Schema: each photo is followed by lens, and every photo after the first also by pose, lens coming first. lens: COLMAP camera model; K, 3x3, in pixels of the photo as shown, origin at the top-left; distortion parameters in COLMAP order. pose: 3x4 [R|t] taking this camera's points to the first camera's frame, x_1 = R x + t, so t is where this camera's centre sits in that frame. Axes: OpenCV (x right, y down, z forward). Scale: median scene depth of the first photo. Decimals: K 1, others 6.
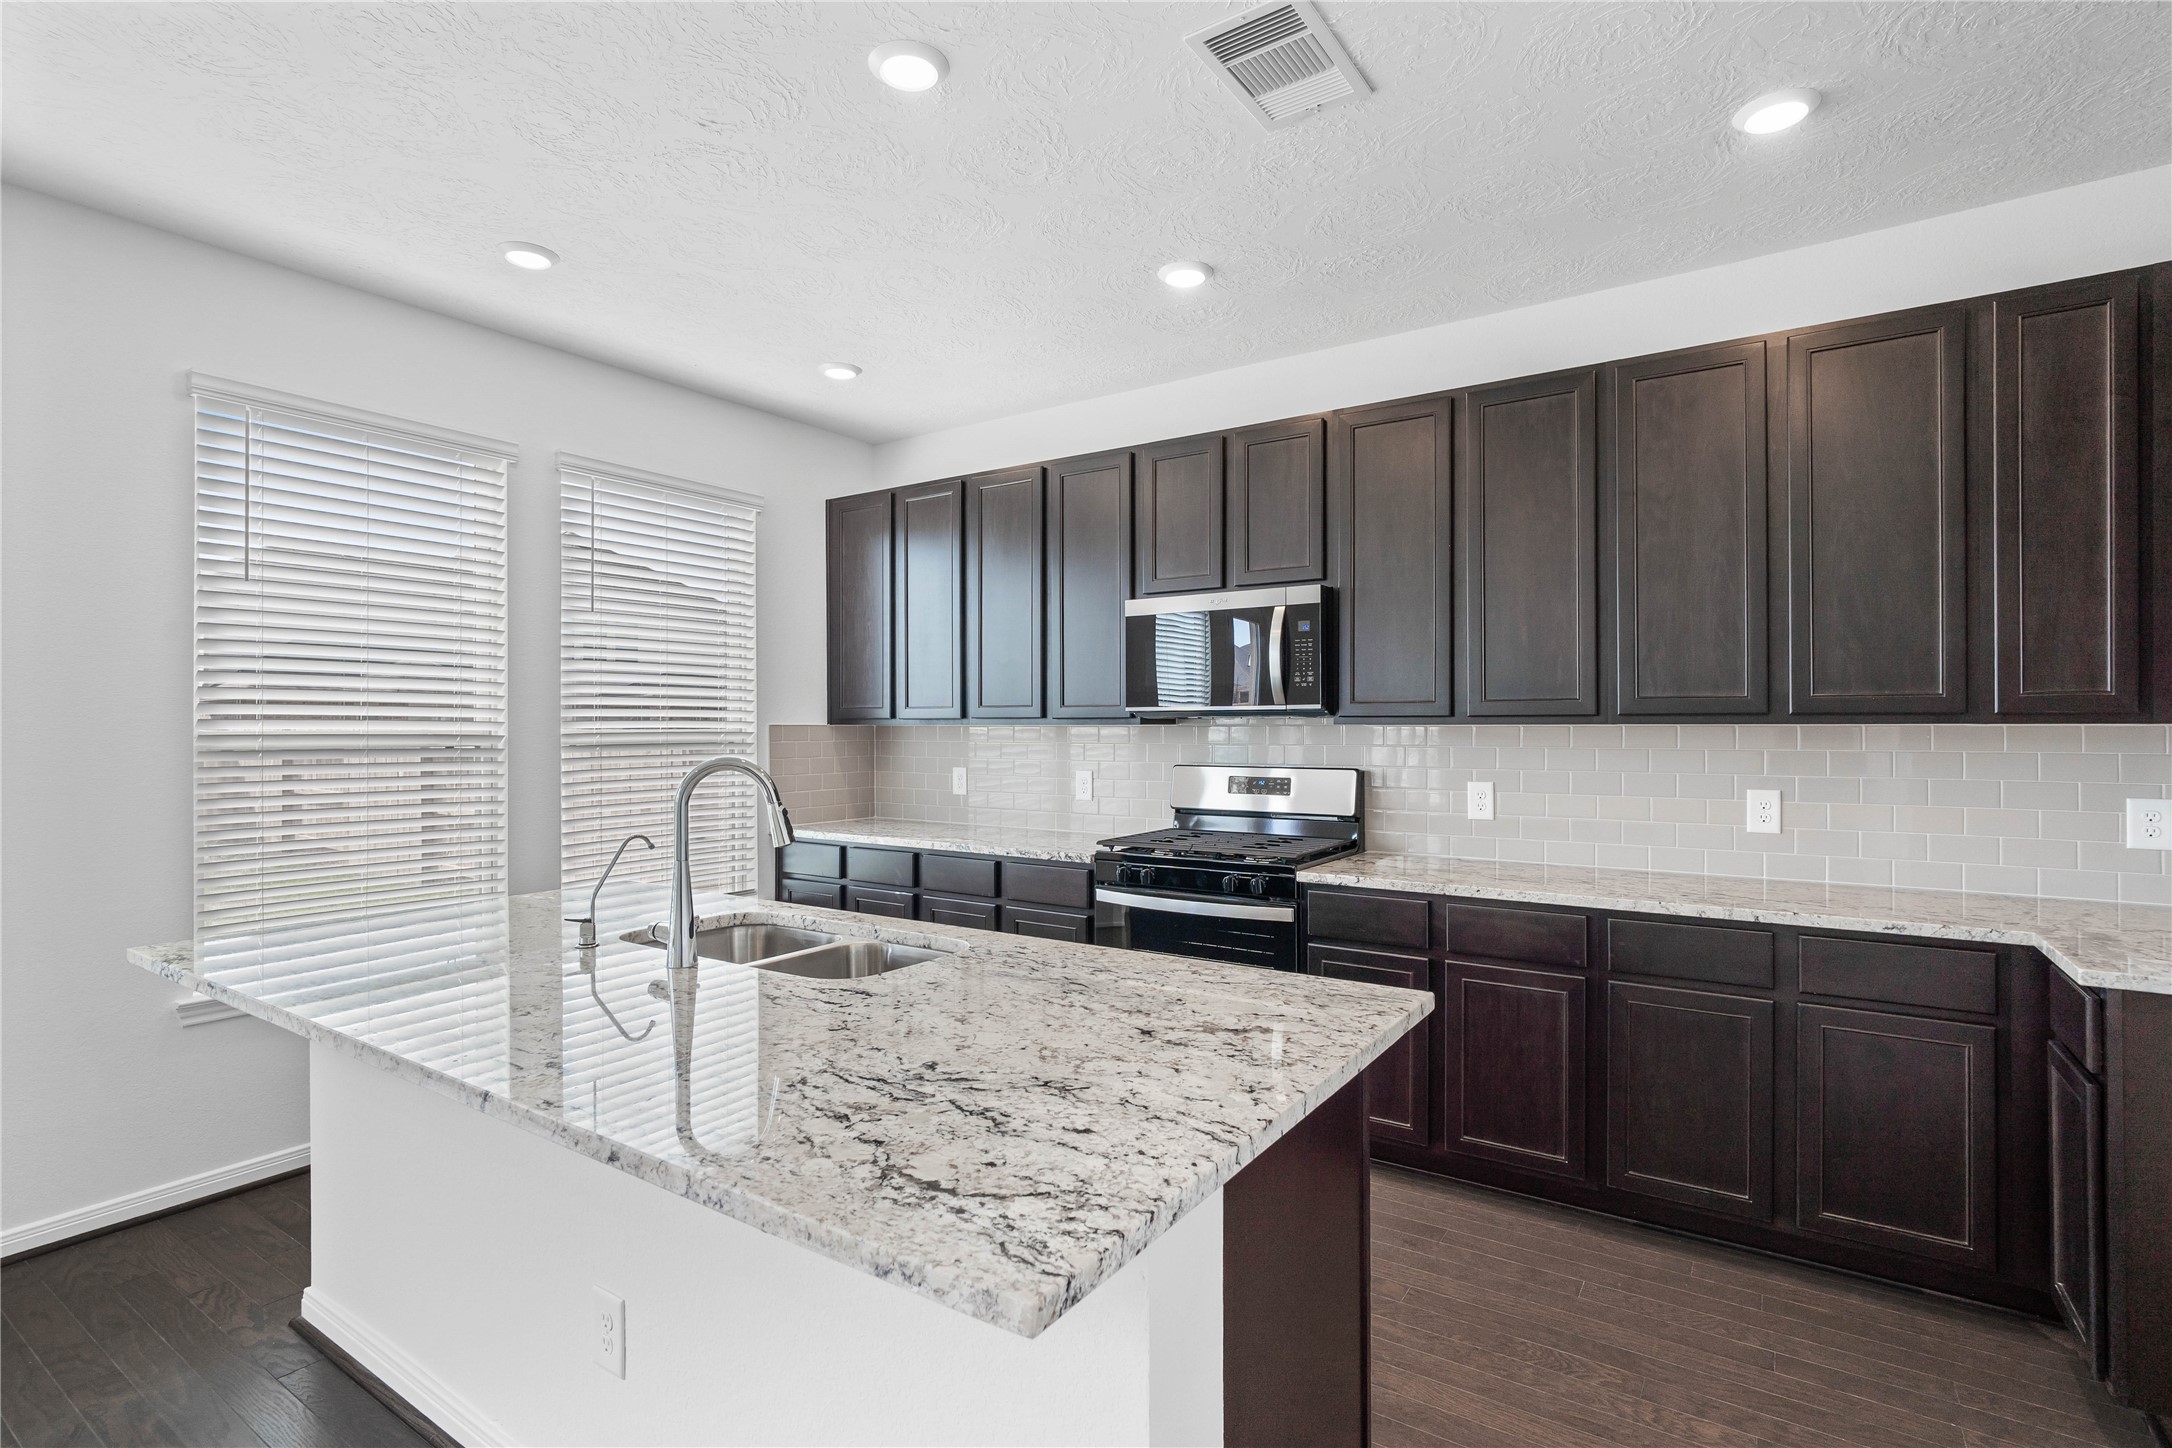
lens RADIAL K [[1030.0, 0, 1082.0], [0, 1030.0, 726.5], [0, 0, 1]] dist [-0.024841, 0.013033]
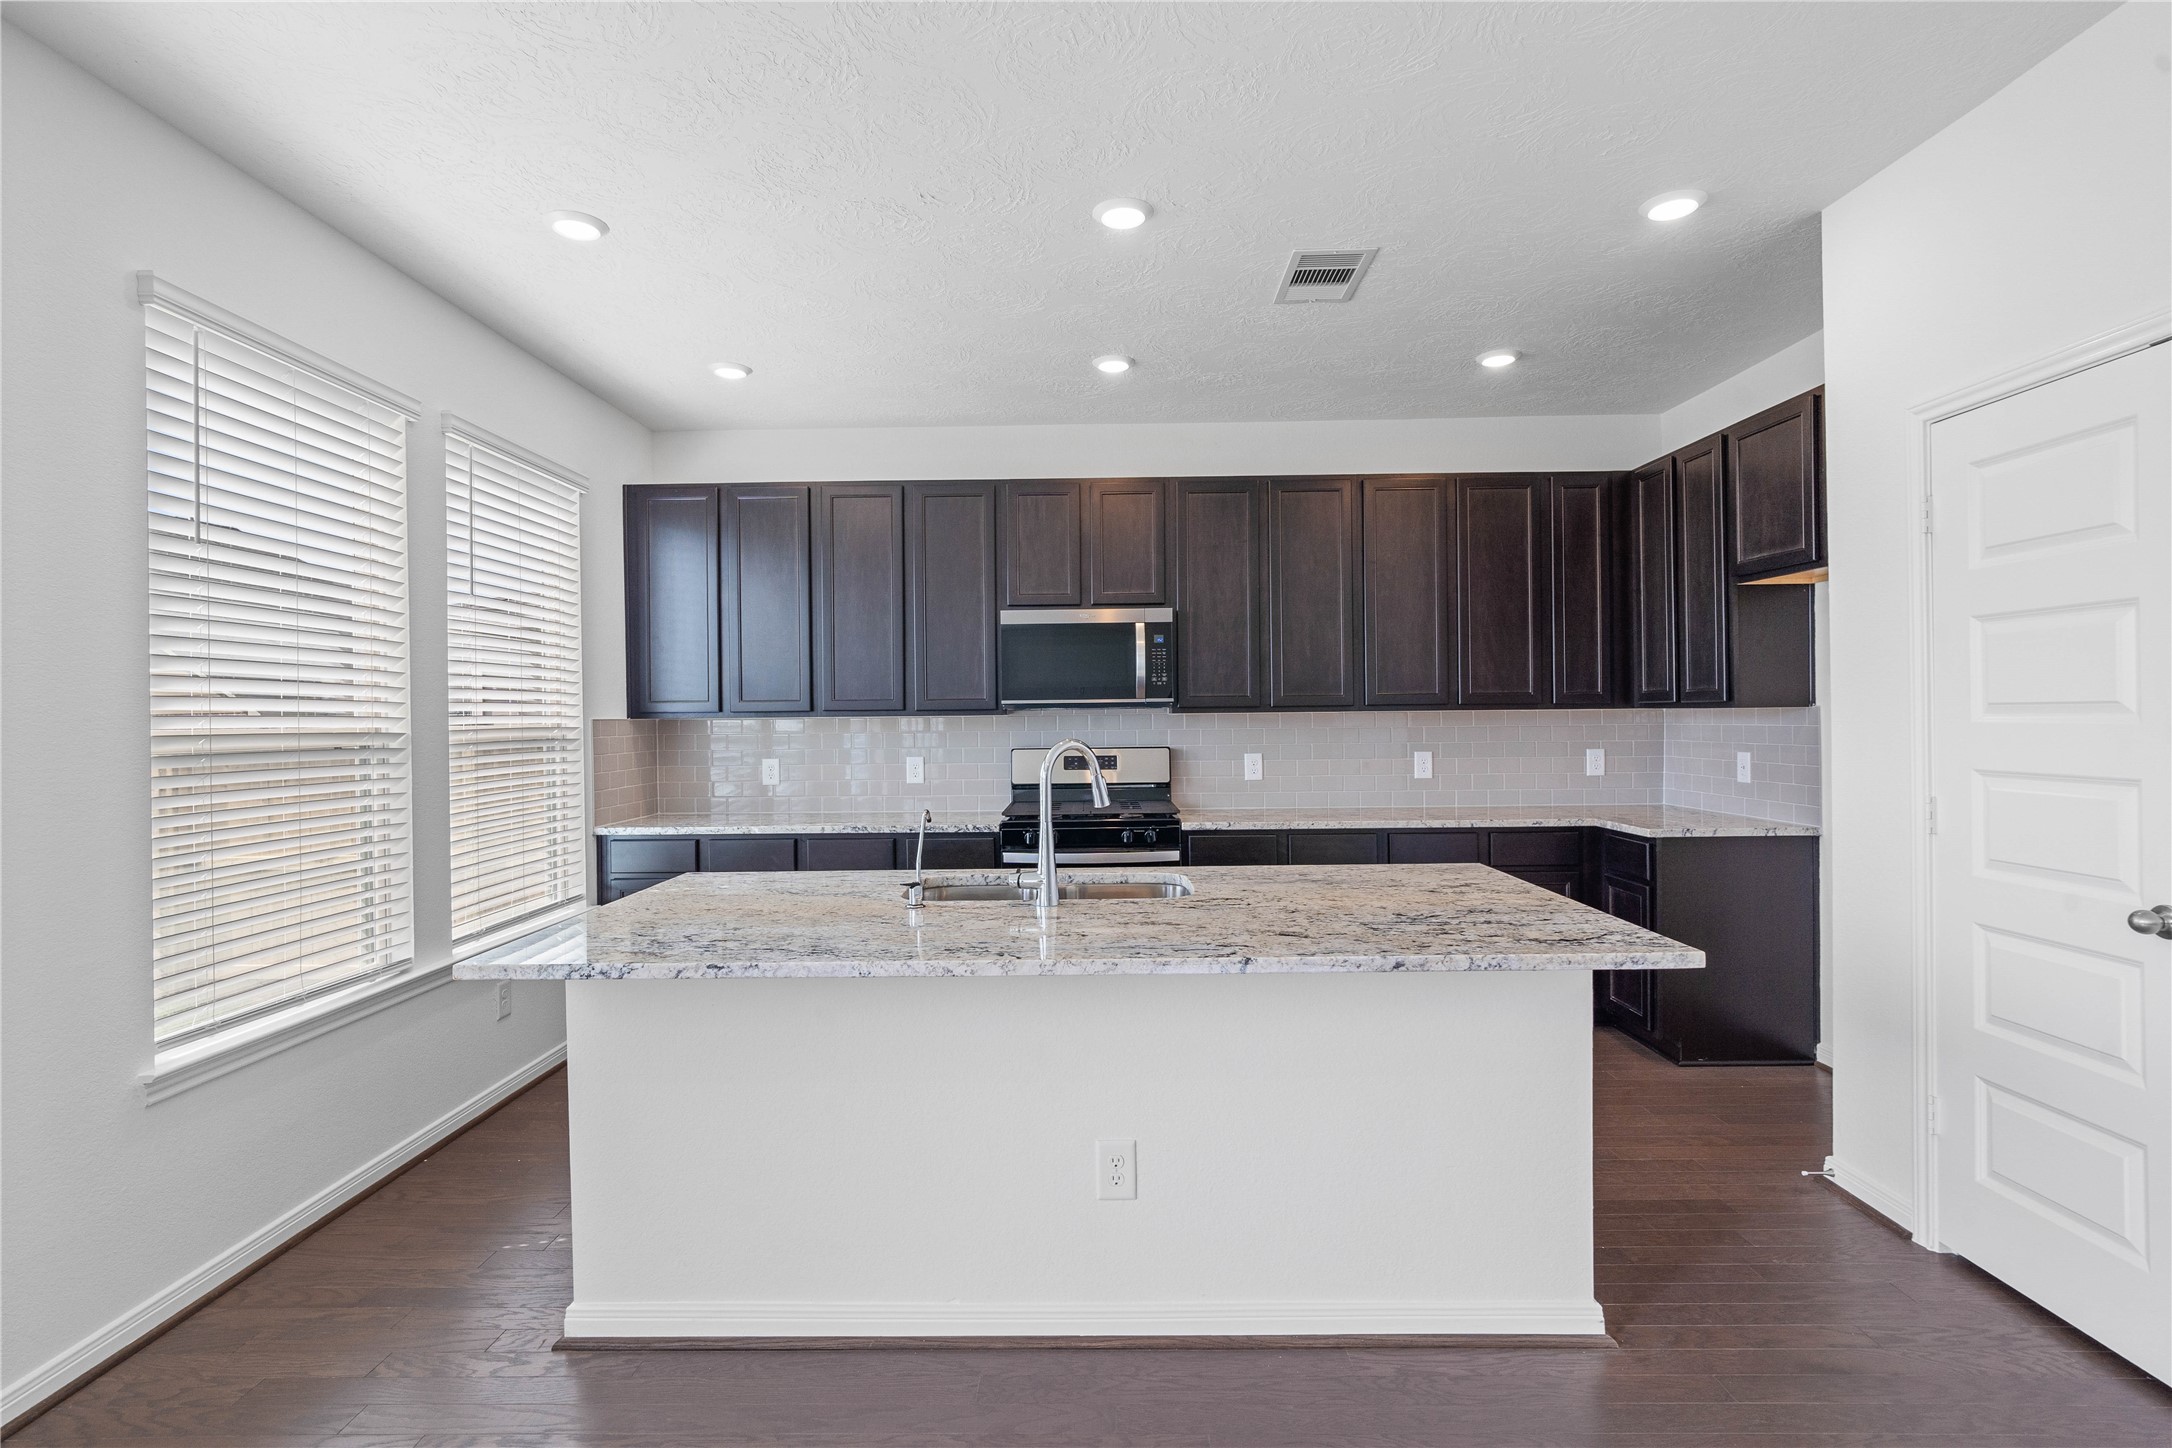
lens RADIAL K [[1026.3, 0, 1075.1], [0, 1026.3, 714.7], [0, 0, 1]] dist [-0.010959, 0.010928]
pose [[0.836318, -0.007678, 0.548191, -0.599934], [0.010214, 0.999947, -0.001576, 0.000619], [-0.548150, 0.006917, 0.836352, -0.042831]]
